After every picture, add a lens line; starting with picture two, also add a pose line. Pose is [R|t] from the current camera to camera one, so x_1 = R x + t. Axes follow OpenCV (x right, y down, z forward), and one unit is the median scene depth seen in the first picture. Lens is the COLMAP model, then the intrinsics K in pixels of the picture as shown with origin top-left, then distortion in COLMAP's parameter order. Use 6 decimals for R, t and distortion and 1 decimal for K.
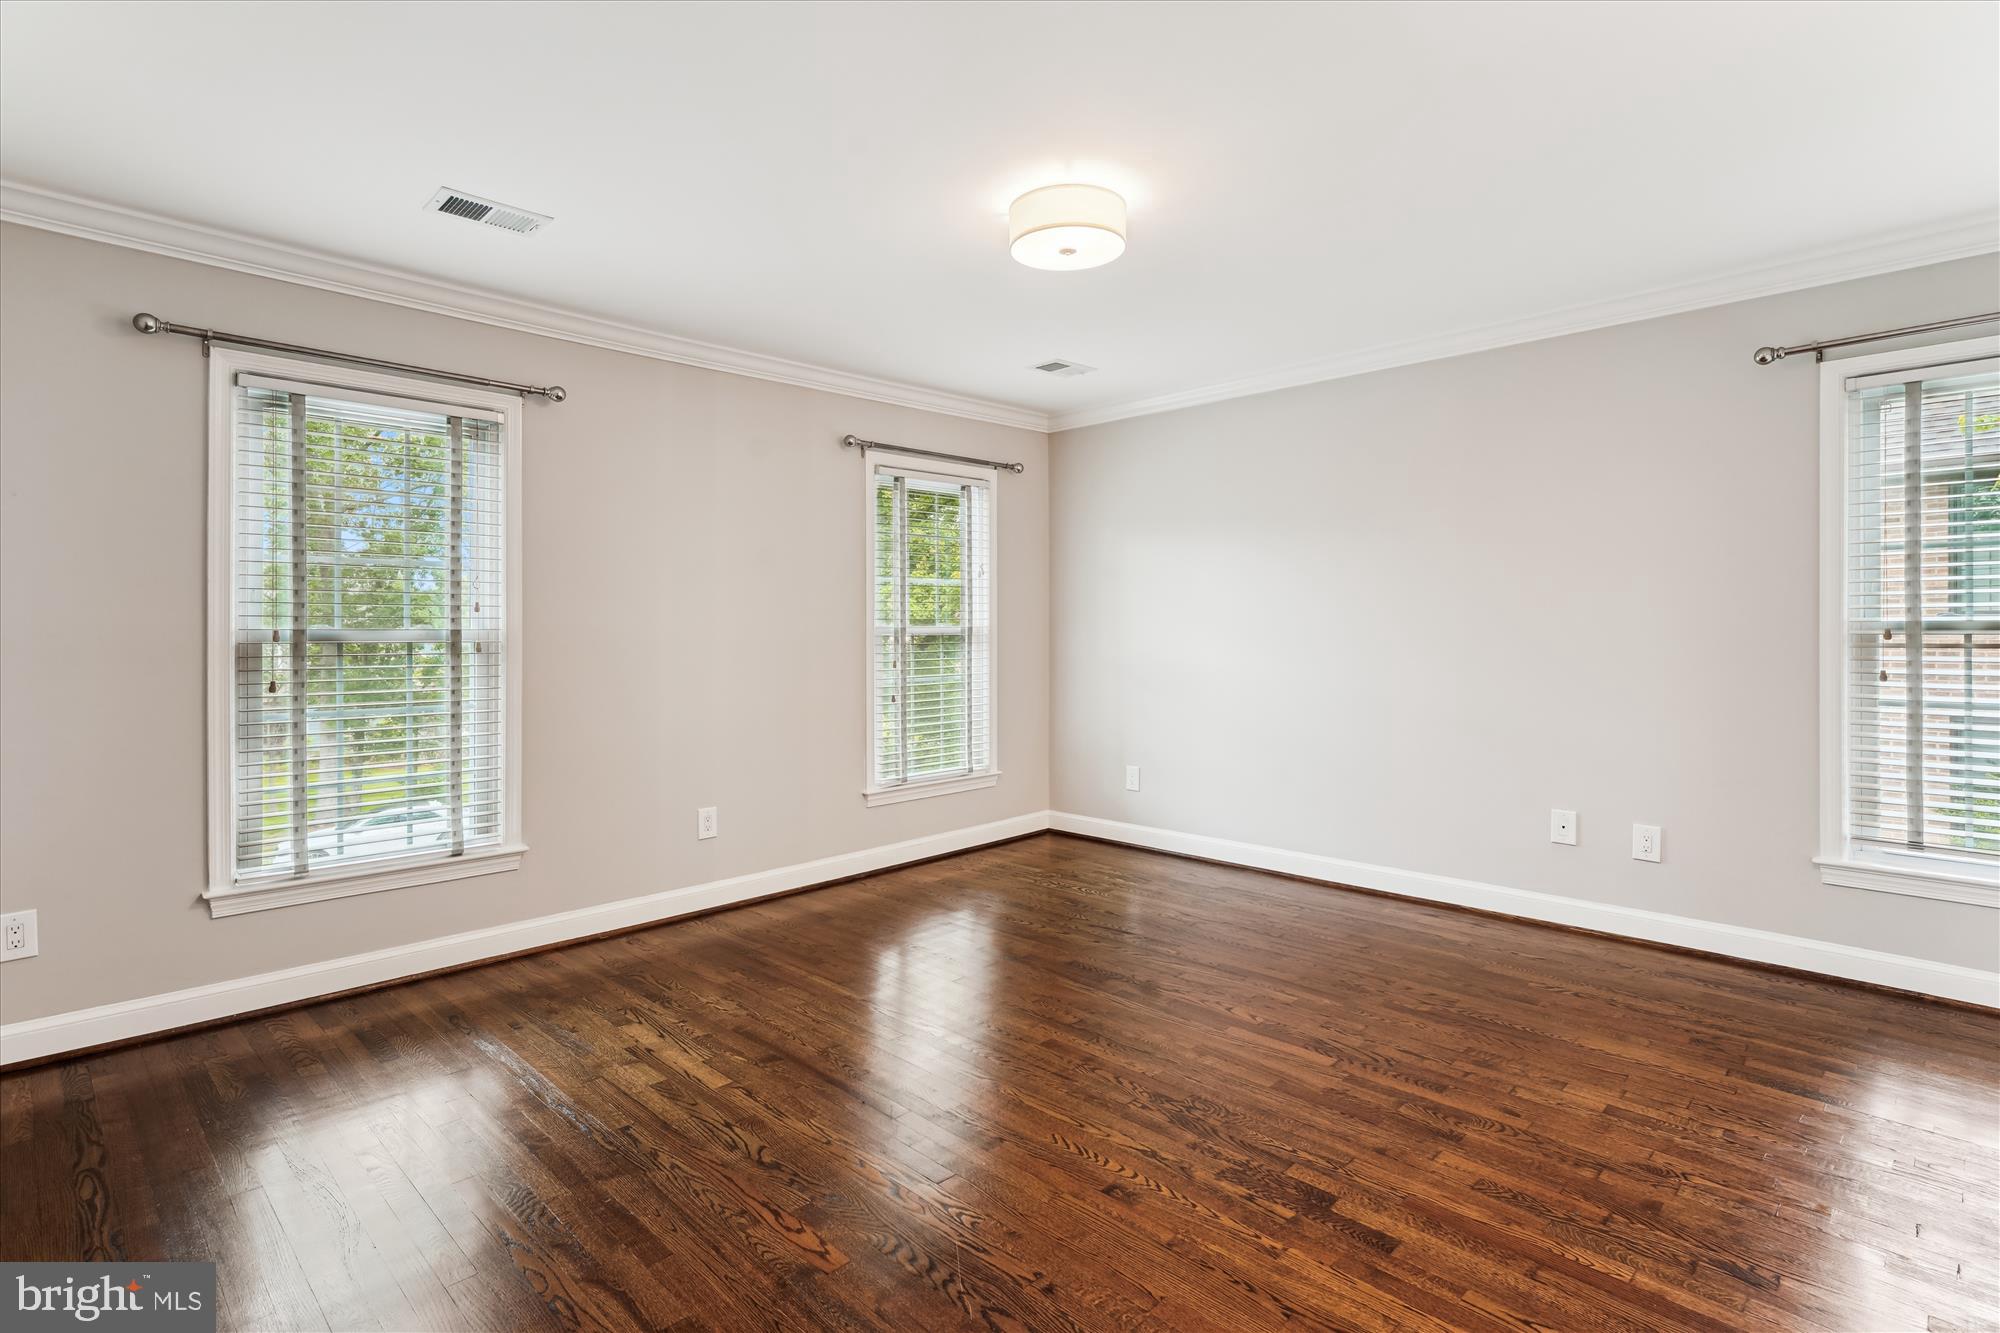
lens RADIAL K [[969.9, 0, 989.5], [0, 969.9, 632.6], [0, 0, 1]] dist [0.001780, -0.000012]
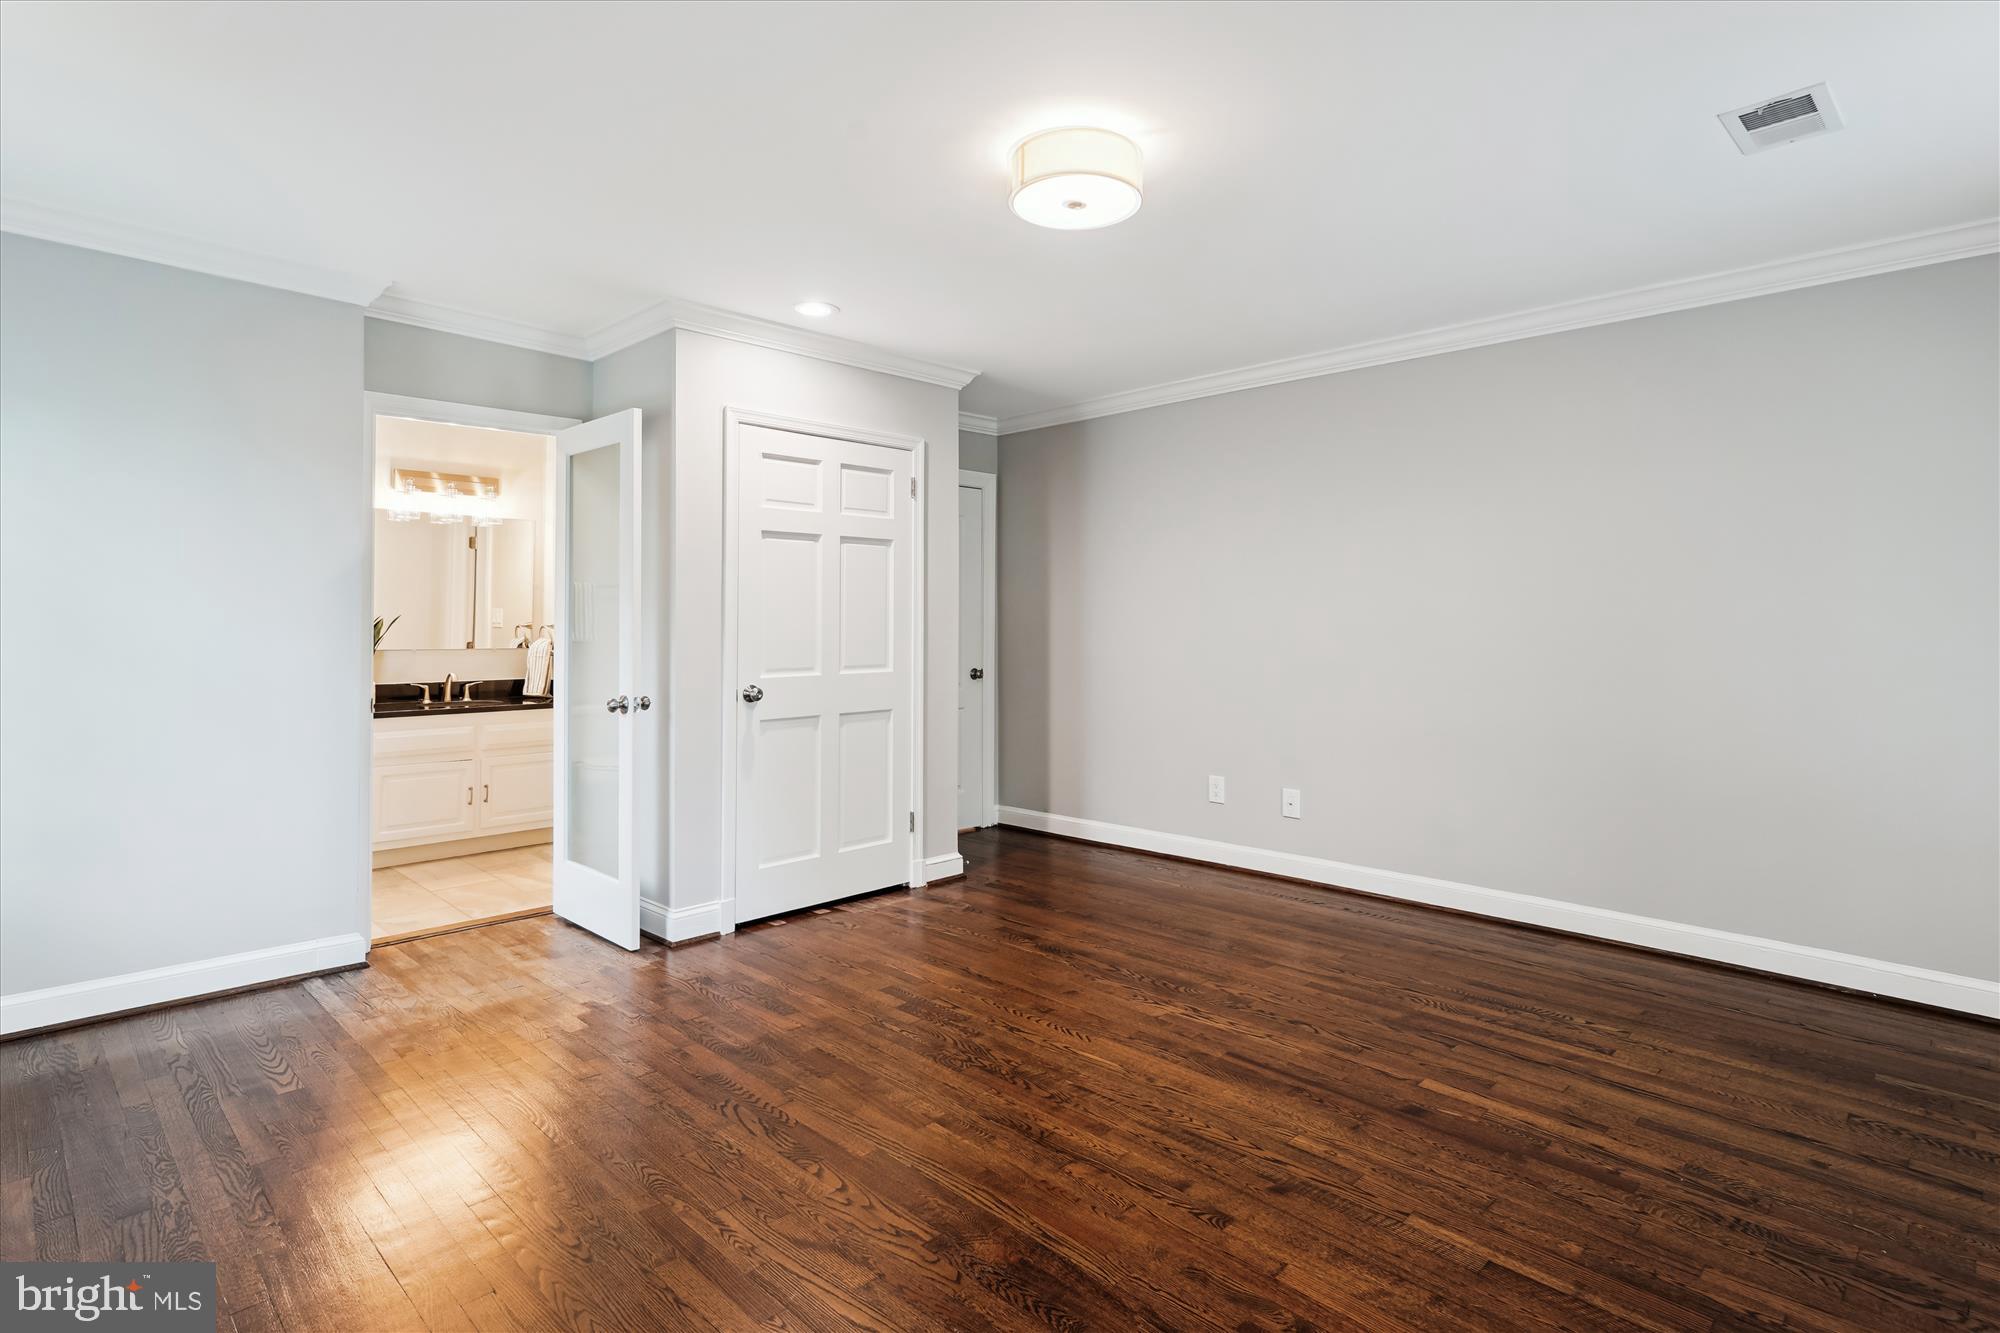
lens RADIAL K [[969.9, 0, 989.5], [0, 969.9, 632.6], [0, 0, 1]] dist [0.001780, -0.000012]
pose [[-0.999993, 0.000454, 0.003805, 0.169136], [0.000514, 0.999876, 0.015721, -0.013420], [-0.003797, 0.015723, -0.999869, 2.003830]]
